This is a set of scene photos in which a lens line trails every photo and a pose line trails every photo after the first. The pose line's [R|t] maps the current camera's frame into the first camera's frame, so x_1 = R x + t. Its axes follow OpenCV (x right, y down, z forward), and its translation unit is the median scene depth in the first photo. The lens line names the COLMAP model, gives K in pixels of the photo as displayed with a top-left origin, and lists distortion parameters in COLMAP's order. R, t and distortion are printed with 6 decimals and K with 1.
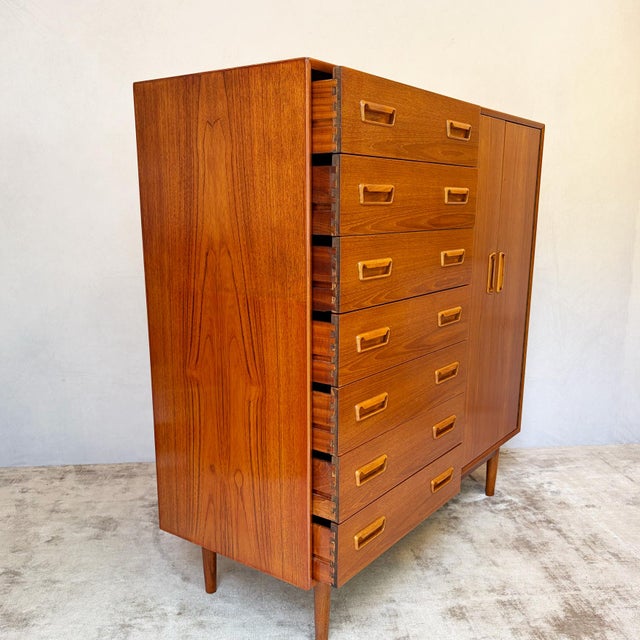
lens RADIAL K [[676.1, 0, 304.5], [0, 676.1, 393.9], [0, 0, 1]] dist [0.015167, -0.005148]
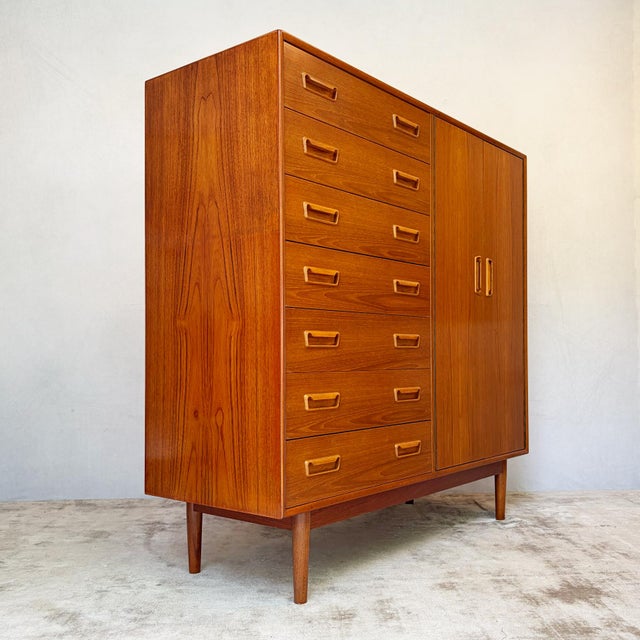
lens RADIAL K [[724.7, 0, 320.5], [0, 724.7, 361.8], [0, 0, 1]] dist [0.025945, -0.012727]
pose [[0.999155, 0.001114, -0.041082, 0.085704], [-0.011539, 0.967023, -0.254427, 0.269904], [0.039444, 0.254686, 0.966219, -0.073037]]
